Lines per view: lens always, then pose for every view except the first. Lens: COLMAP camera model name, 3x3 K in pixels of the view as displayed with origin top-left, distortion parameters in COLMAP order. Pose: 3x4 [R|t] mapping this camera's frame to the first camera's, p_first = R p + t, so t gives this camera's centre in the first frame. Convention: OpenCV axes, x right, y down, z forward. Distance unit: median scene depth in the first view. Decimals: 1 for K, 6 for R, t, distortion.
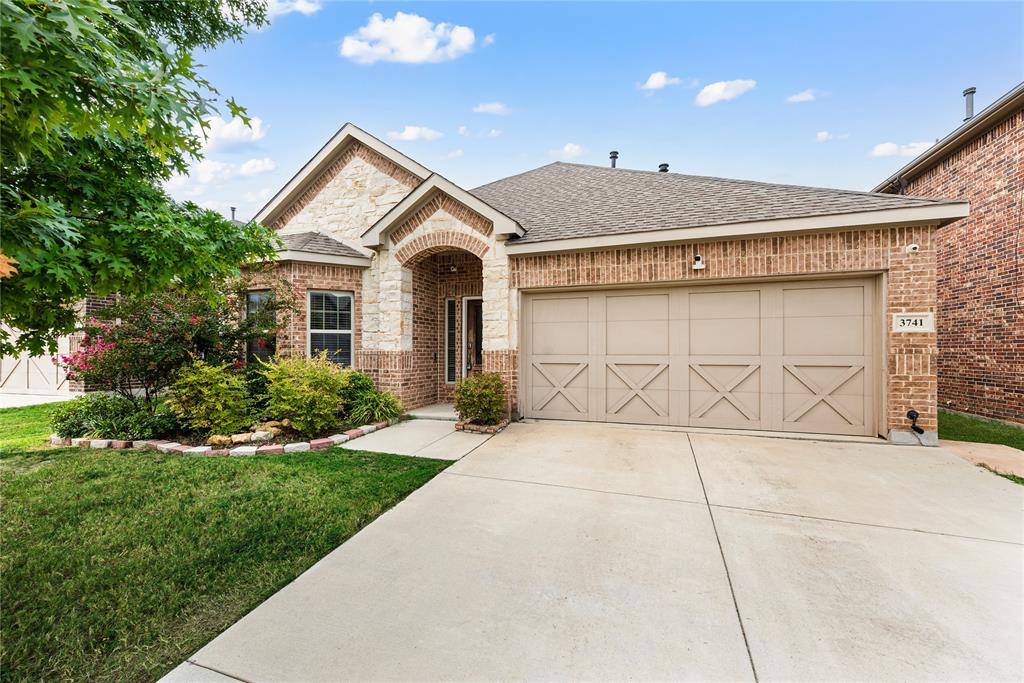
lens RADIAL K [[408.4, 0, 518.6], [0, 408.4, 346.6], [0, 0, 1]] dist [-0.001623, -0.001092]
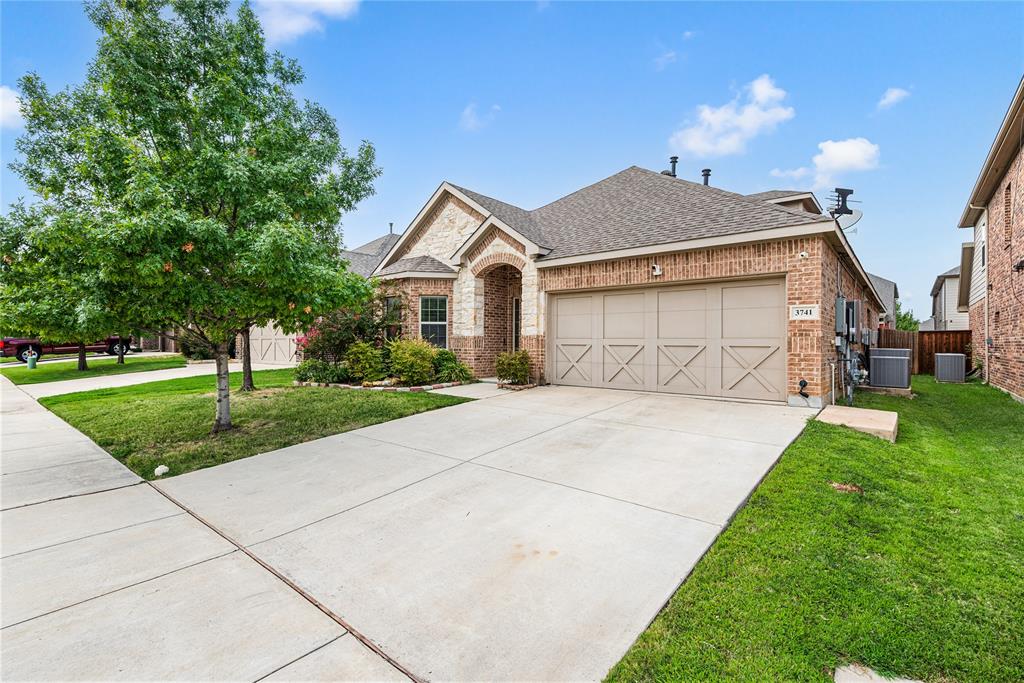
lens RADIAL K [[460.0, 0, 513.8], [0, 460.0, 336.3], [0, 0, 1]] dist [-0.003813, 0.001229]
pose [[0.932849, 0.002029, -0.360261, 0.489810], [-0.003739, 0.999985, -0.004050, 0.020475], [0.360247, 0.005125, 0.932843, -0.538132]]
